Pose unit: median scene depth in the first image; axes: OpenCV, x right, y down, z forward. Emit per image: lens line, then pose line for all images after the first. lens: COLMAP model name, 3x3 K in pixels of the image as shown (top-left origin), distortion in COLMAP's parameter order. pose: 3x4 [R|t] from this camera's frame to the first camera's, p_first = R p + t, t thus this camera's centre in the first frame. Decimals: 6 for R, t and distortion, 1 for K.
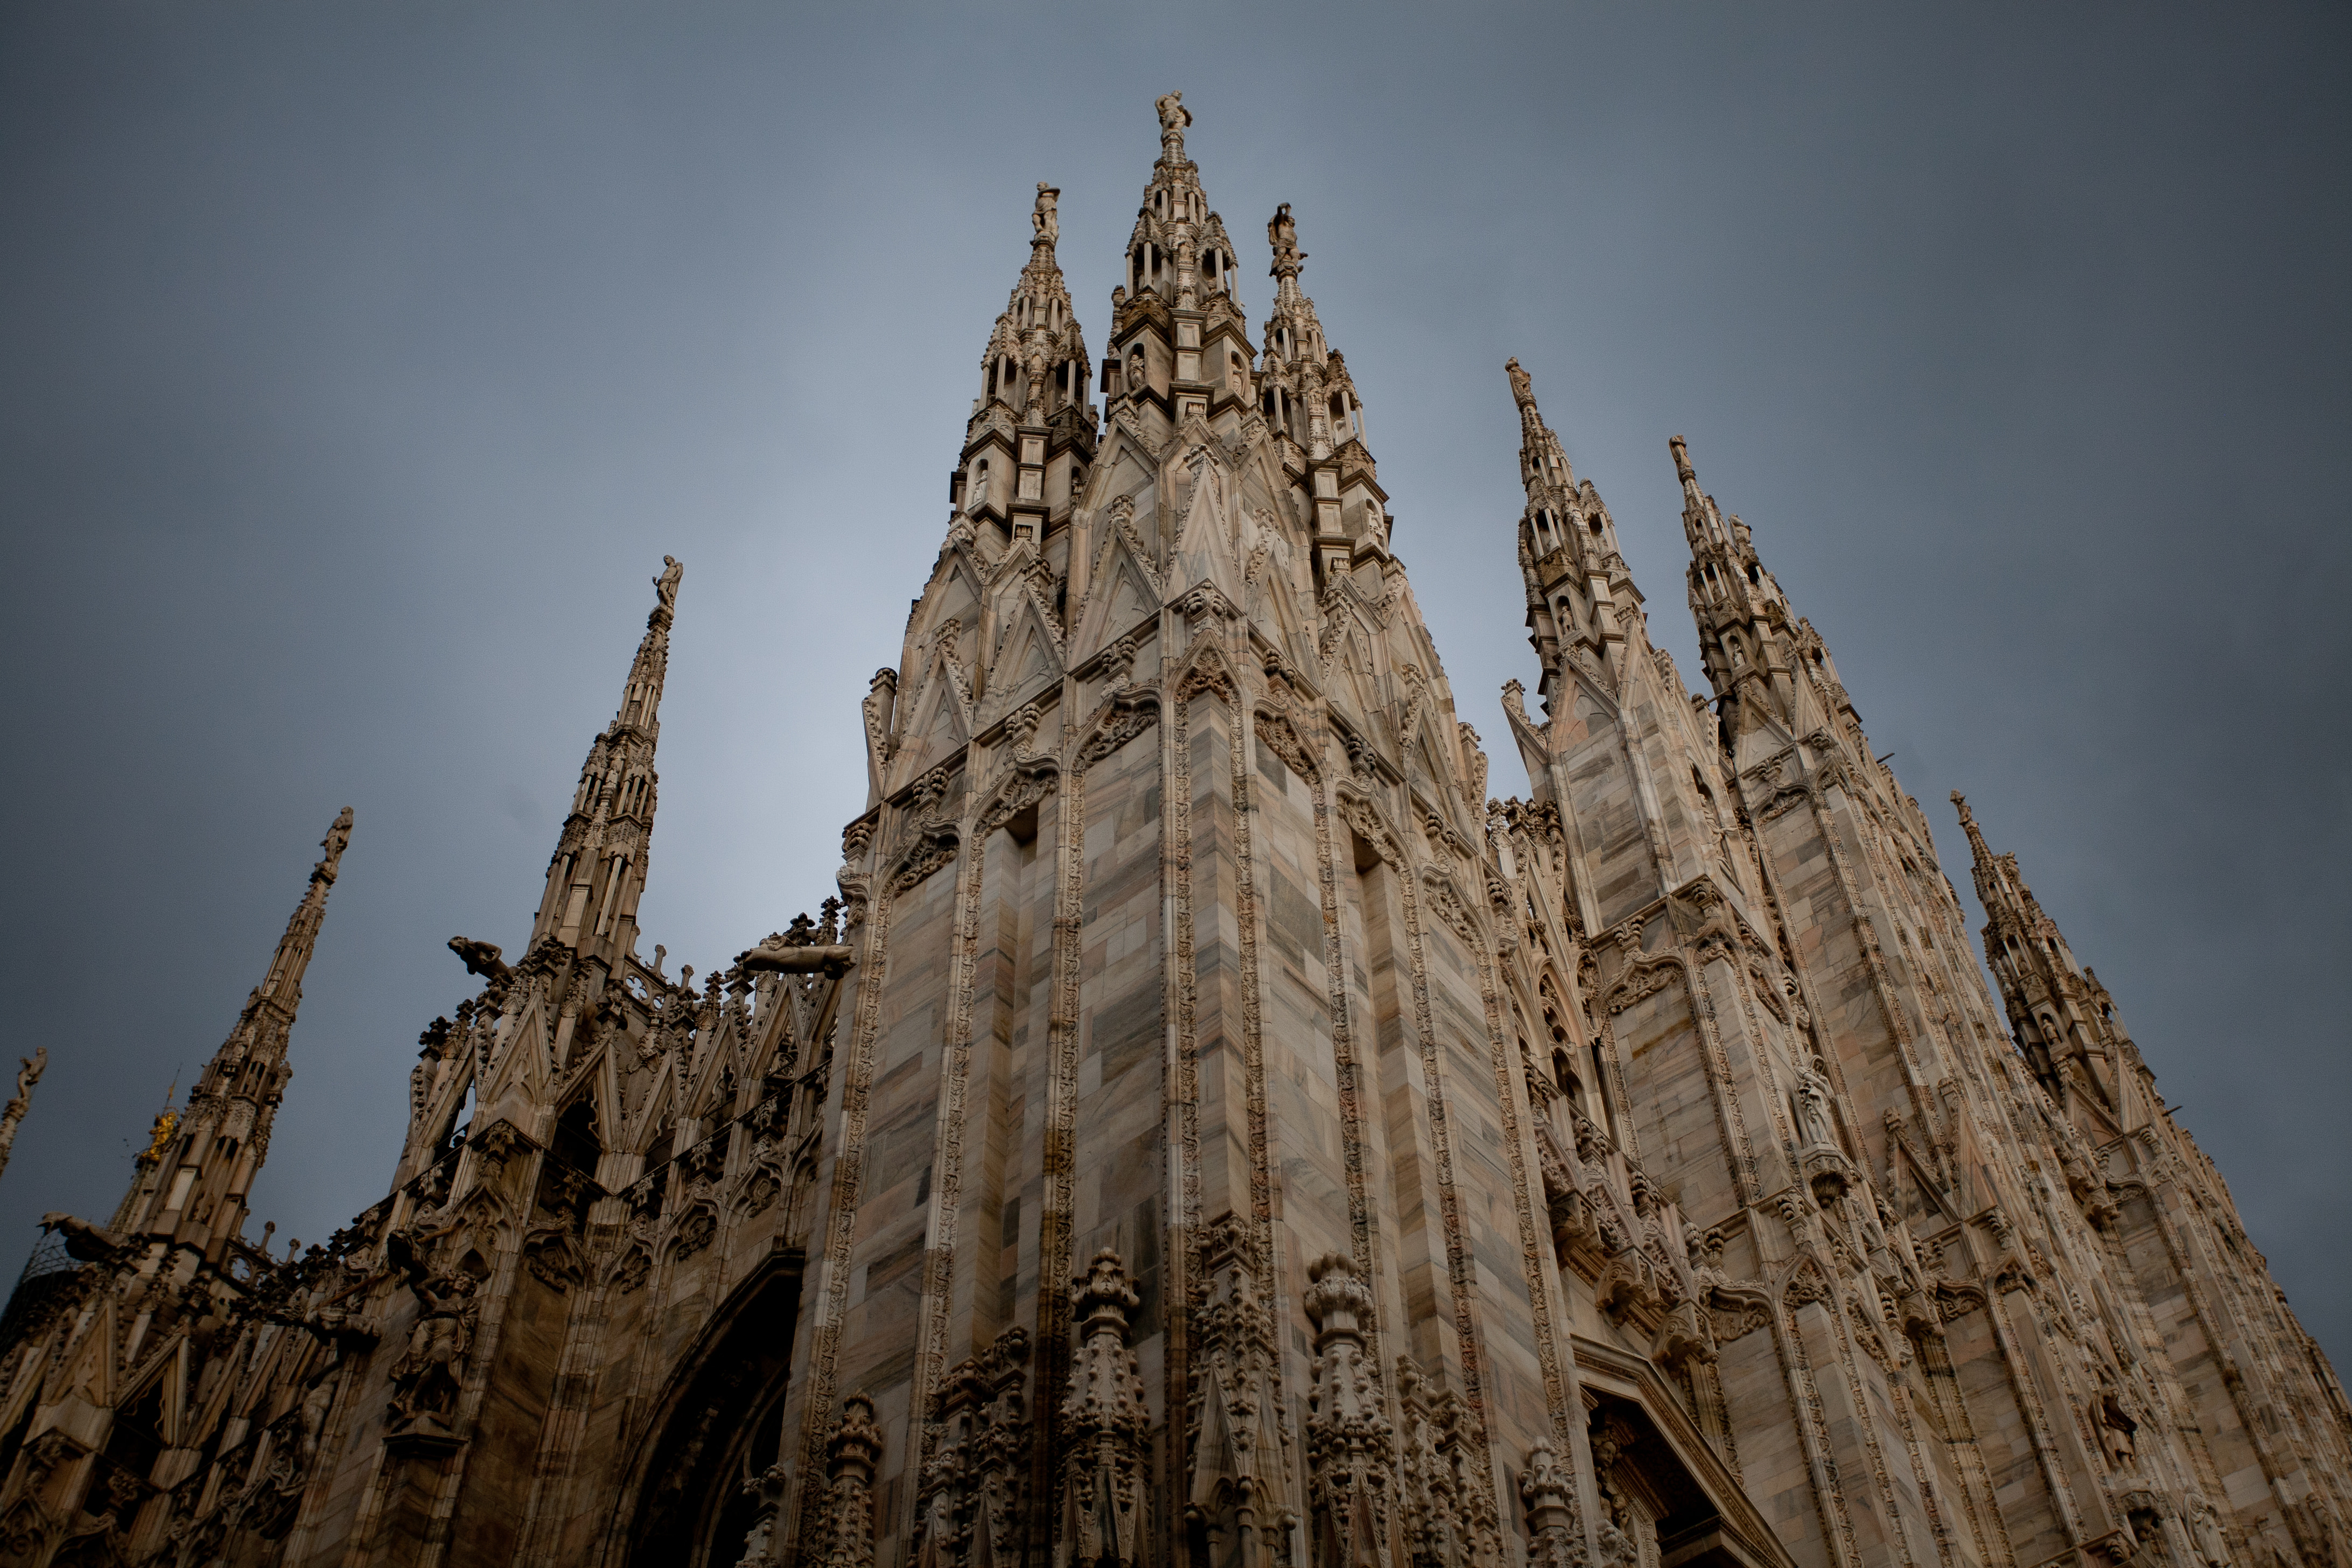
lens RADIAL K [[2576.5, 0, 1244.1], [0, 2576.5, 789.0], [0, 0, 1]] dist [0.064603, 0.043397]
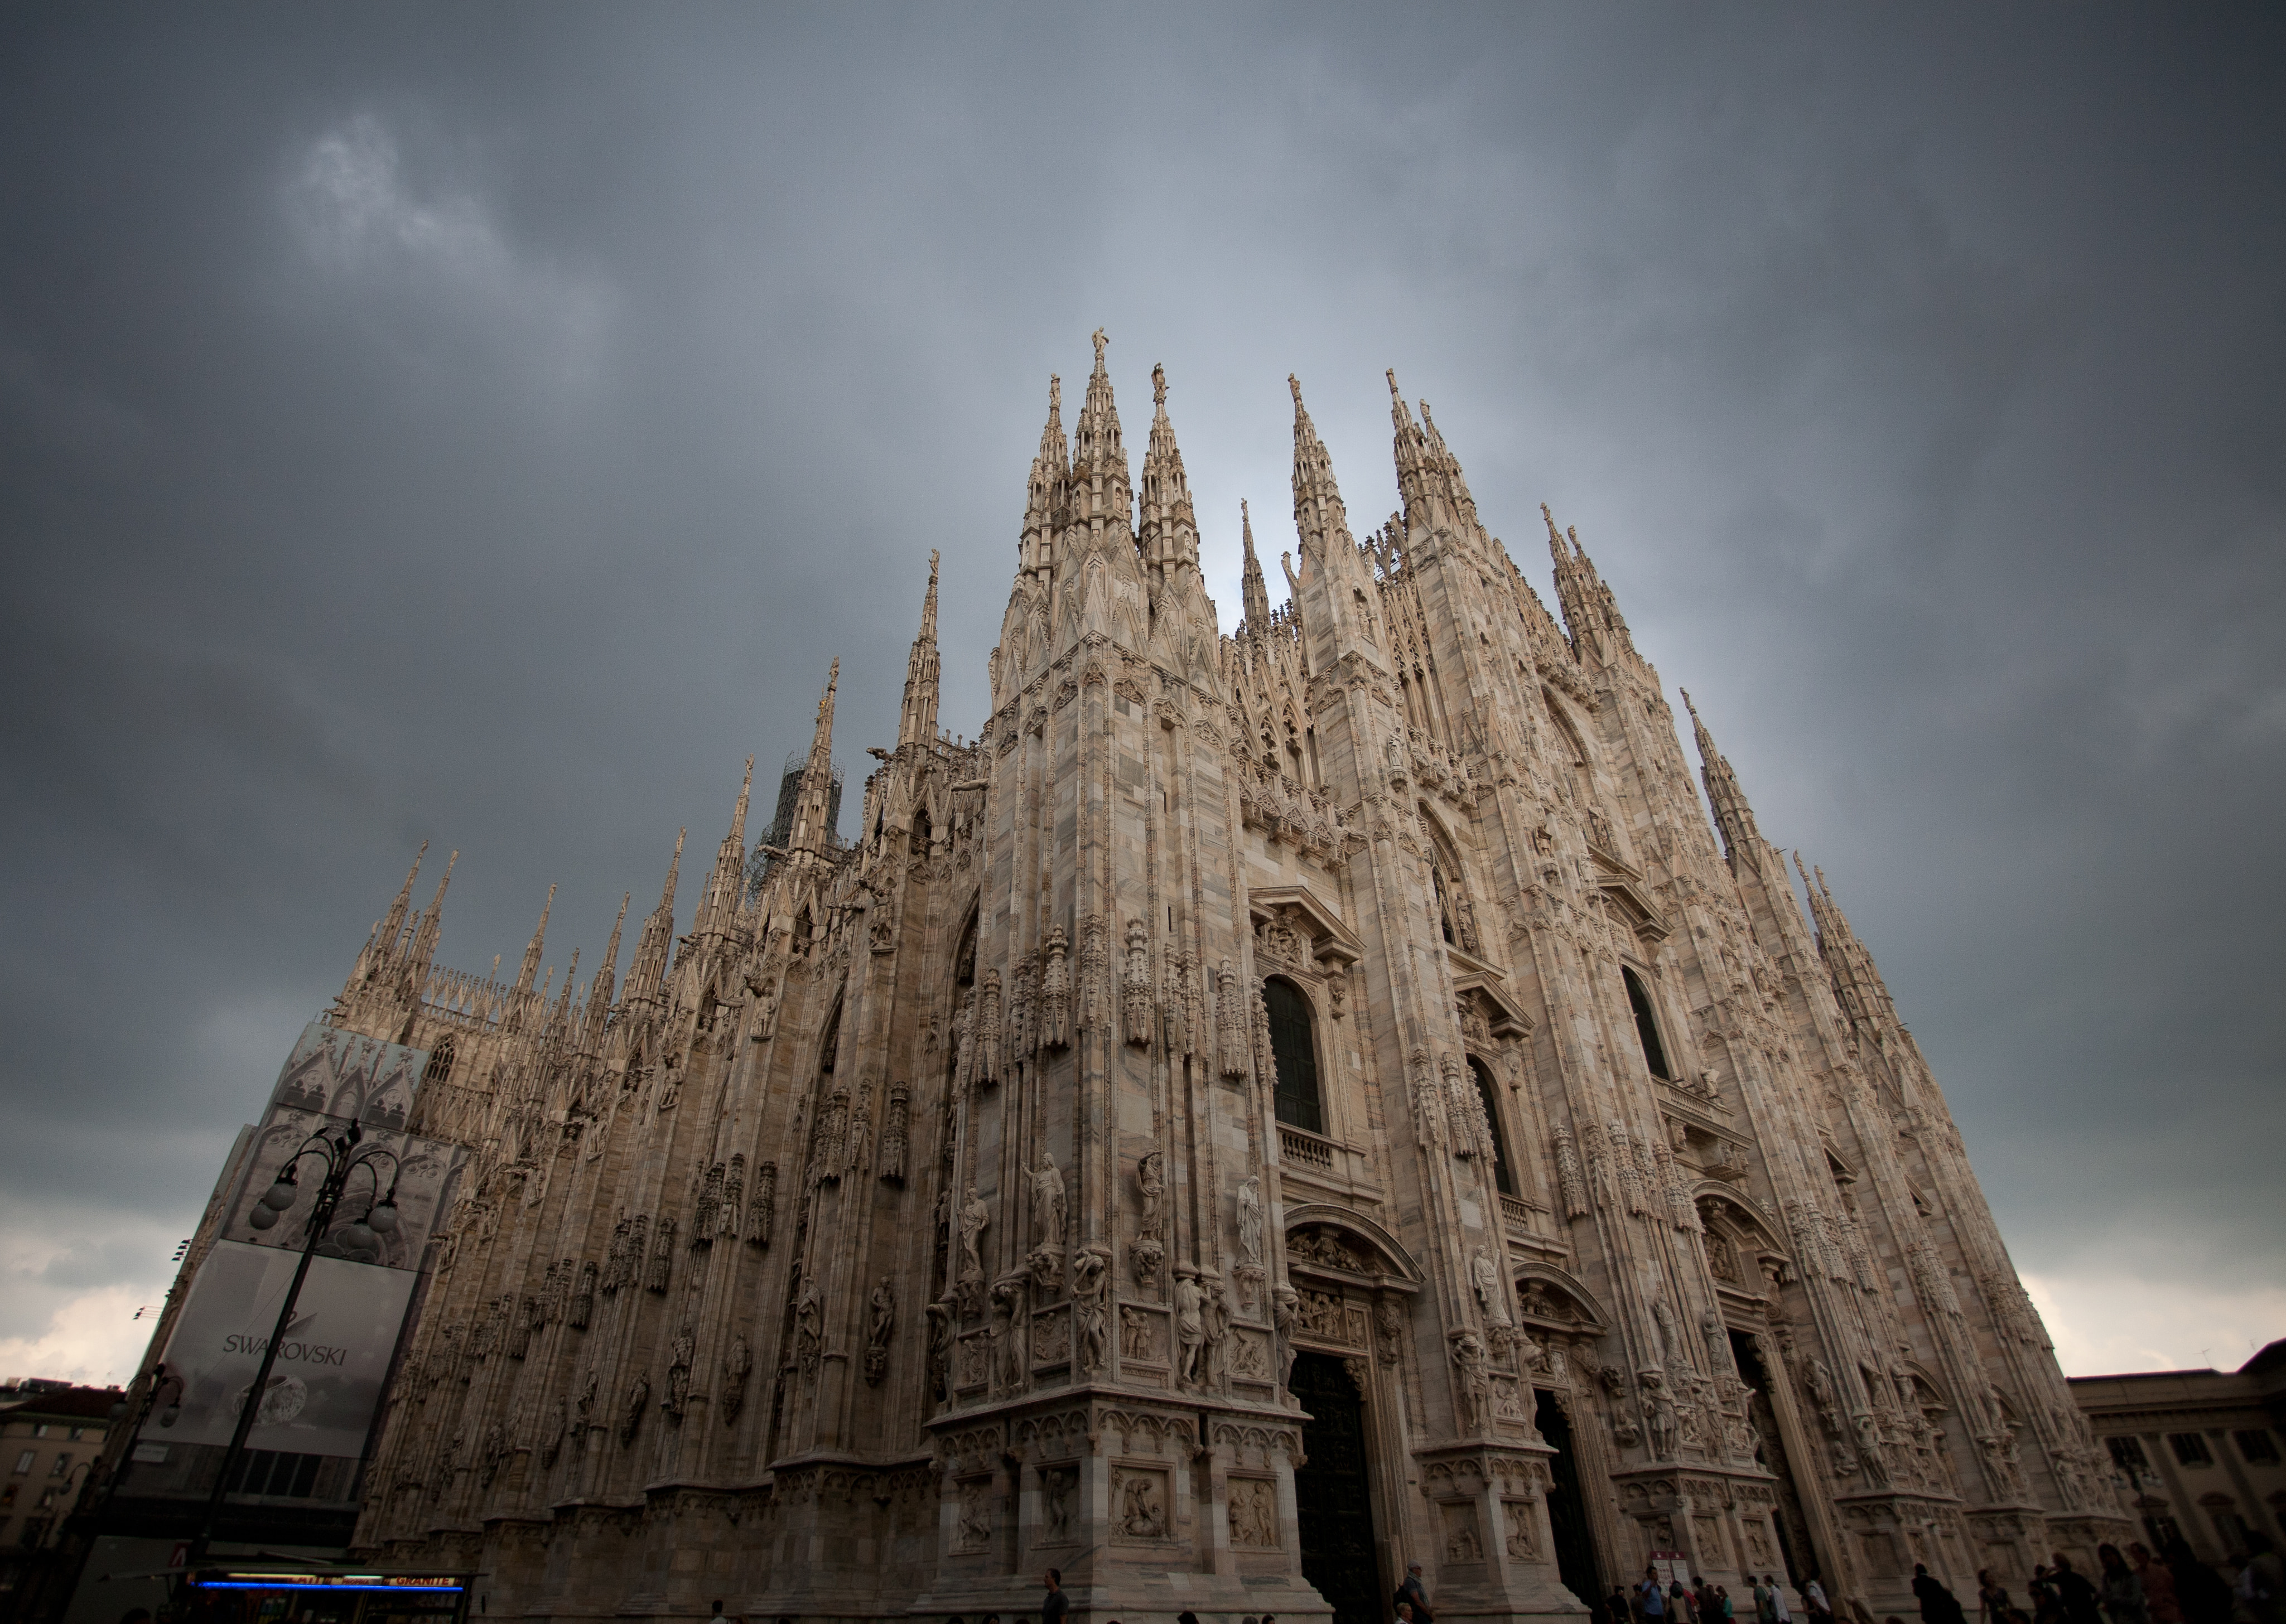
lens RADIAL K [[1180.9, 0, 1137.4], [0, 1180.9, 804.5], [0, 0, 1]] dist [-0.045153, 0.000737]
pose [[0.982027, -0.106124, -0.156081, 0.166521], [0.145998, 0.951205, 0.271833, -0.195453], [0.119617, -0.289735, 0.949603, -0.149075]]
